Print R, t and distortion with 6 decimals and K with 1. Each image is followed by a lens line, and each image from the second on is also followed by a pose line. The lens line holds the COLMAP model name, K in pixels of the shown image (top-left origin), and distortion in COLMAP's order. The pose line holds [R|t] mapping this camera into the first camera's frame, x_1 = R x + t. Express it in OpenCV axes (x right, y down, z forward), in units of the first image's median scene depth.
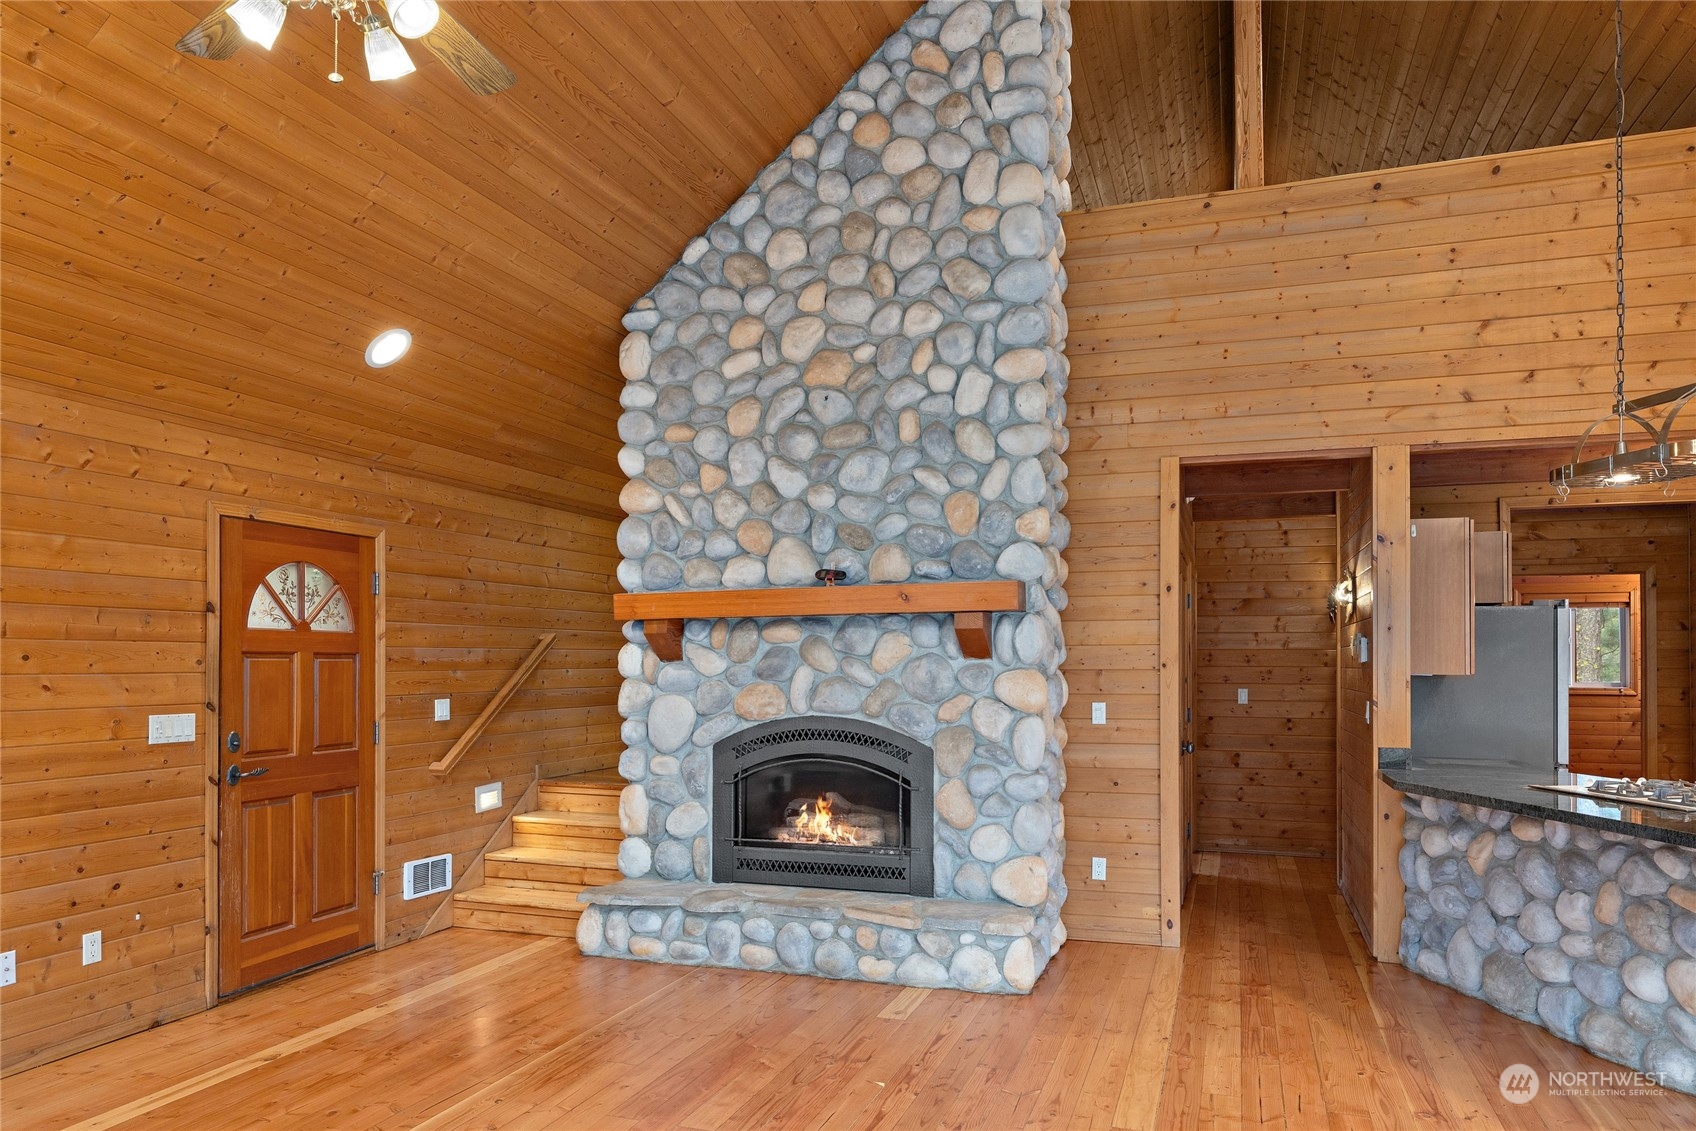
lens RADIAL K [[1126.6, 0, 847.0], [0, 1126.6, 643.0], [0, 0, 1]] dist [0.003764, -0.001534]
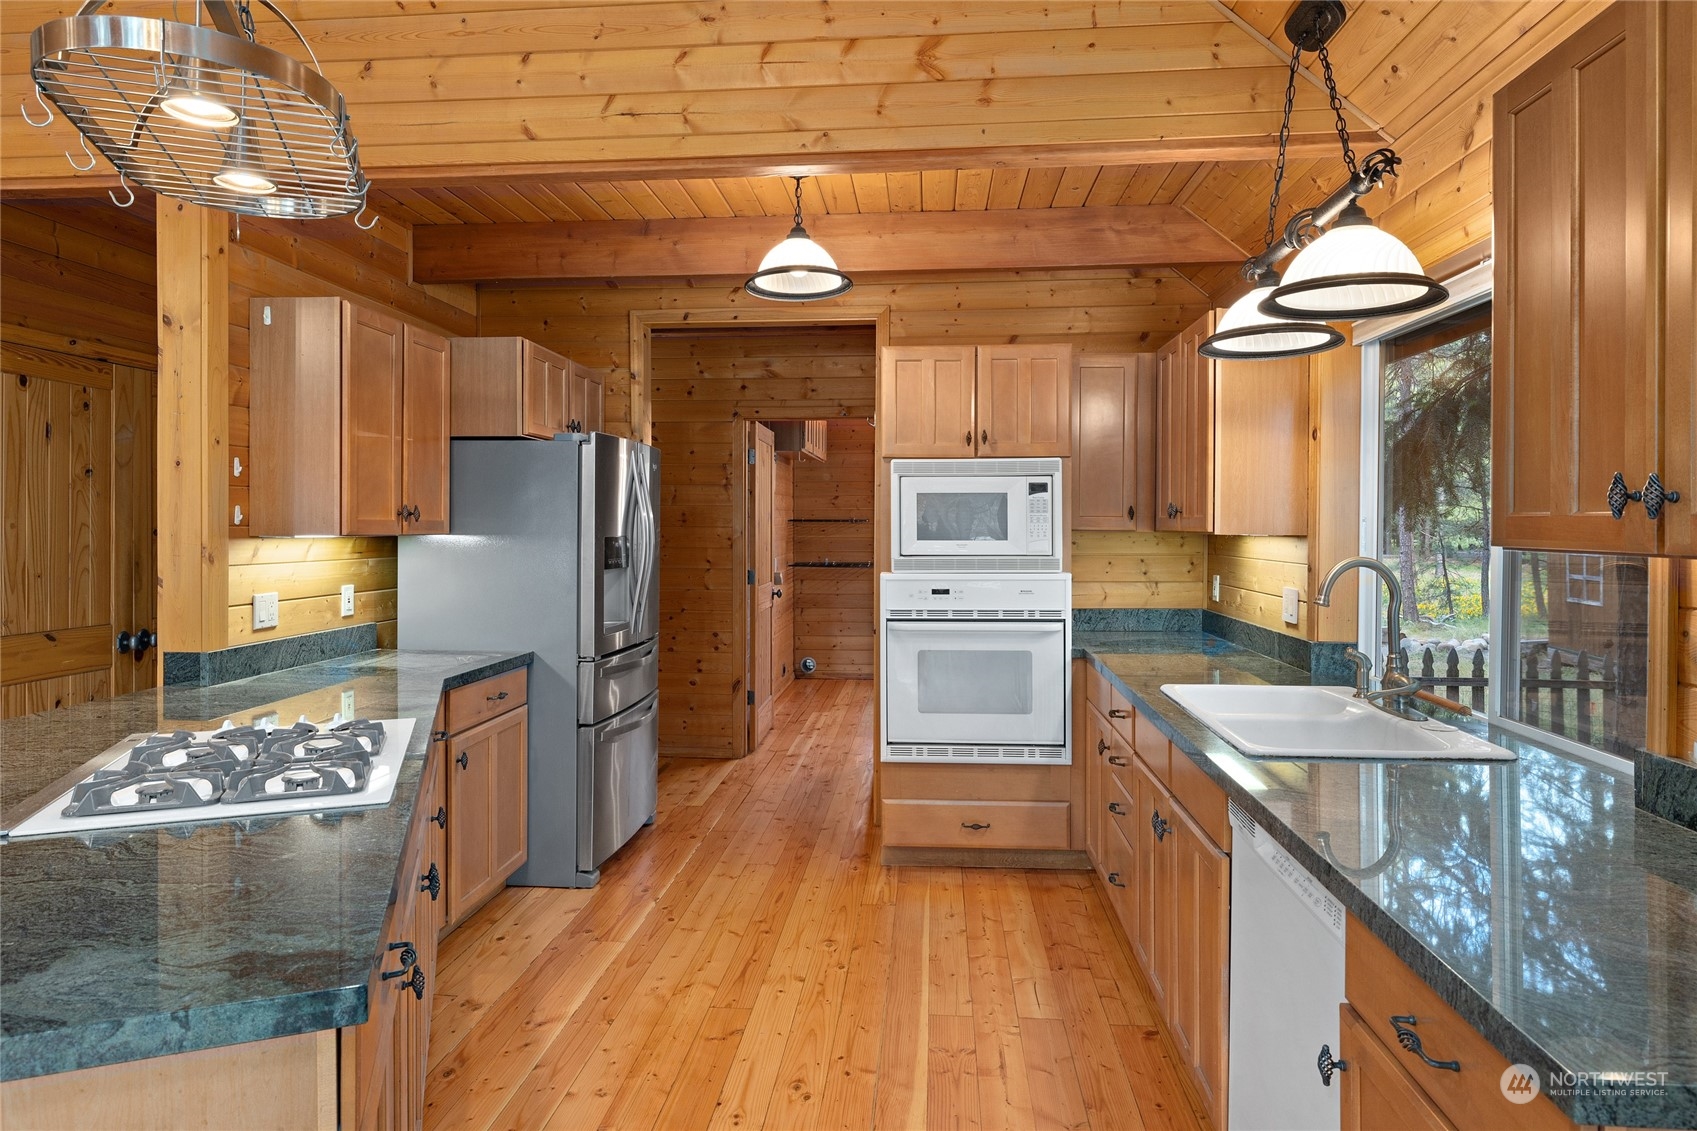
lens RADIAL K [[979.7, 0, 850.4], [0, 979.7, 528.7], [0, 0, 1]] dist [-0.000158, 0.000141]
pose [[0.969102, -0.000748, 0.246660, 0.696978], [-0.005065, 0.999724, 0.022933, 0.009095], [-0.246610, -0.023473, 0.968831, 0.369785]]
